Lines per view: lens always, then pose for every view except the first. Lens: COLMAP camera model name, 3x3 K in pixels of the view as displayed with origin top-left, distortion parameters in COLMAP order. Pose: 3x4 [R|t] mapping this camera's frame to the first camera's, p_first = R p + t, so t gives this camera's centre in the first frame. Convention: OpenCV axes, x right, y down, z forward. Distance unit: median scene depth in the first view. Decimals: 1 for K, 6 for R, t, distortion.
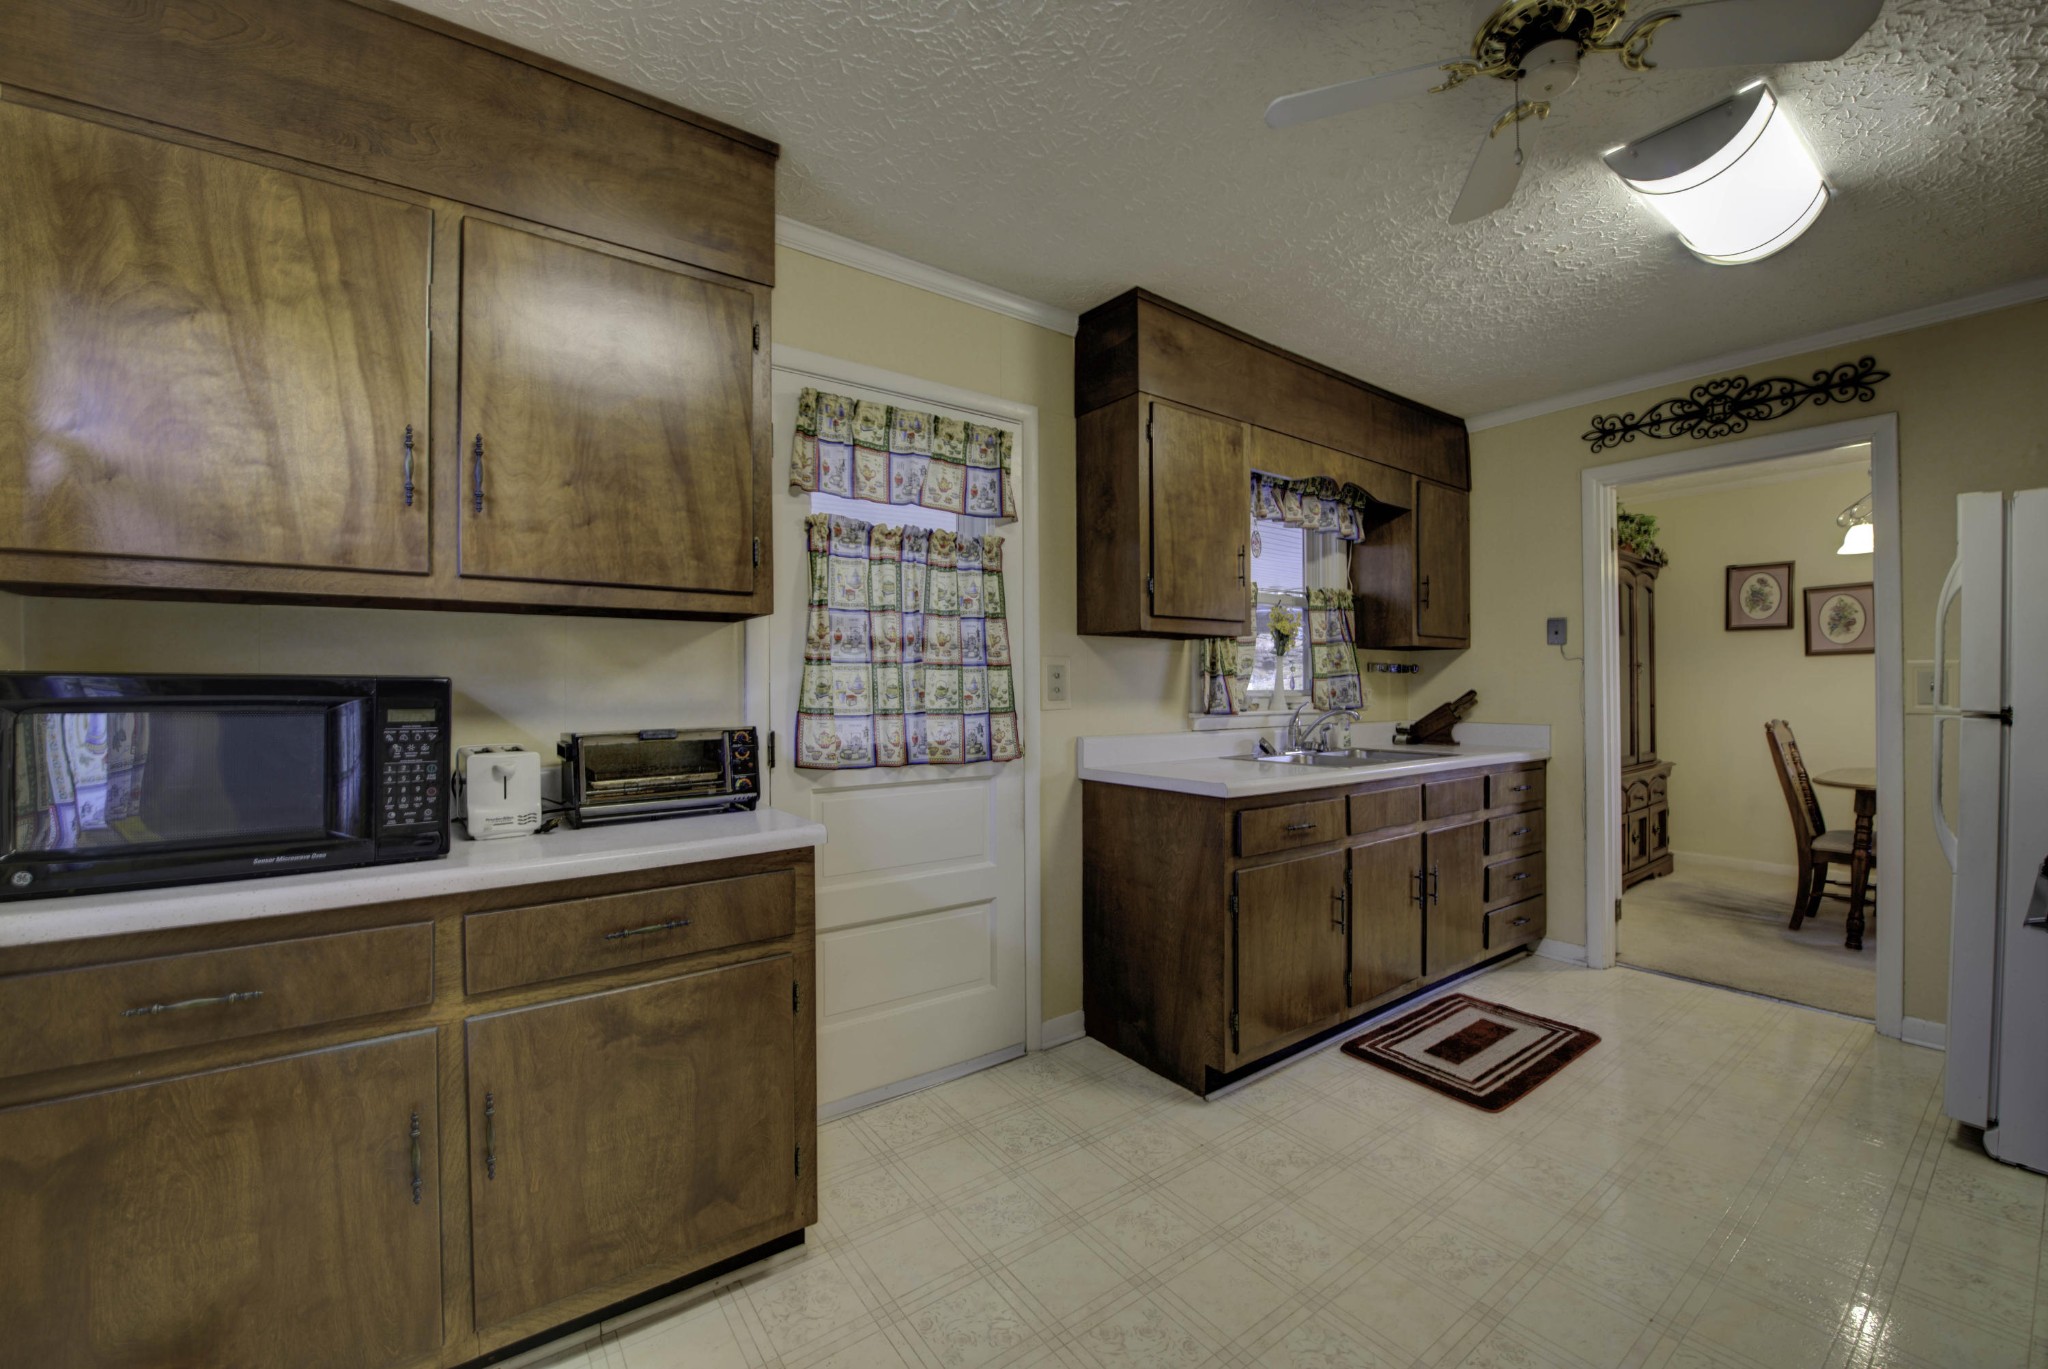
lens RADIAL K [[814.2, 0, 1048.7], [0, 814.2, 691.6], [0, 0, 1]] dist [-0.017649, 0.000039]
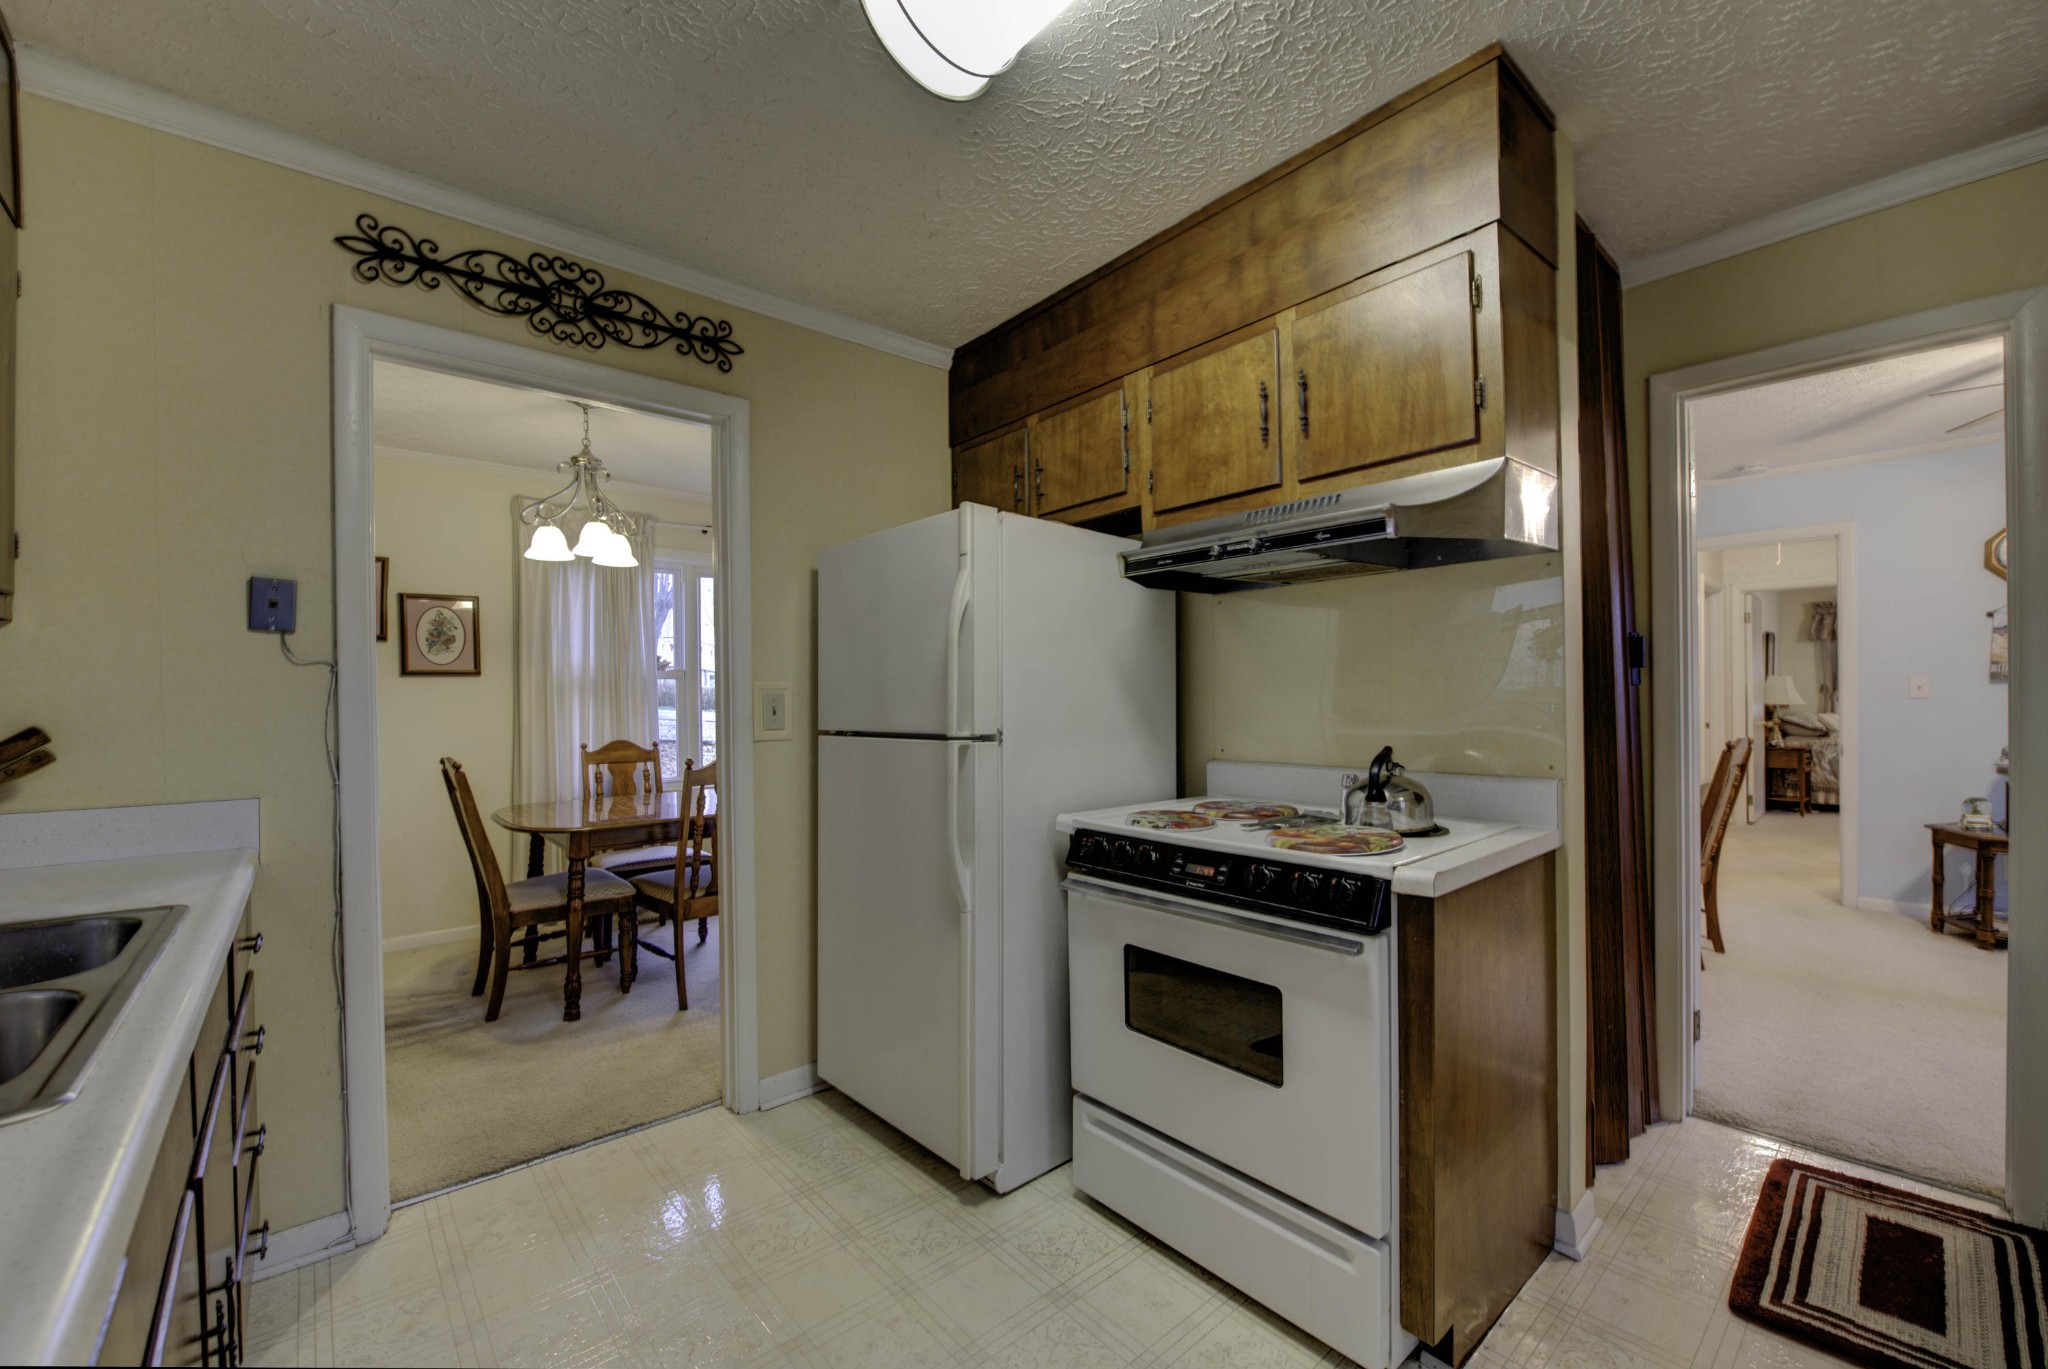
lens RADIAL K [[805.9, 0, 1018.3], [0, 805.9, 699.0], [0, 0, 1]] dist [-0.016455, 0.000084]
pose [[-0.057845, 0.006139, 0.998307, 0.136157], [0.023432, 0.999714, -0.004789, -0.004267], [-0.998051, 0.023115, -0.057972, 0.639028]]
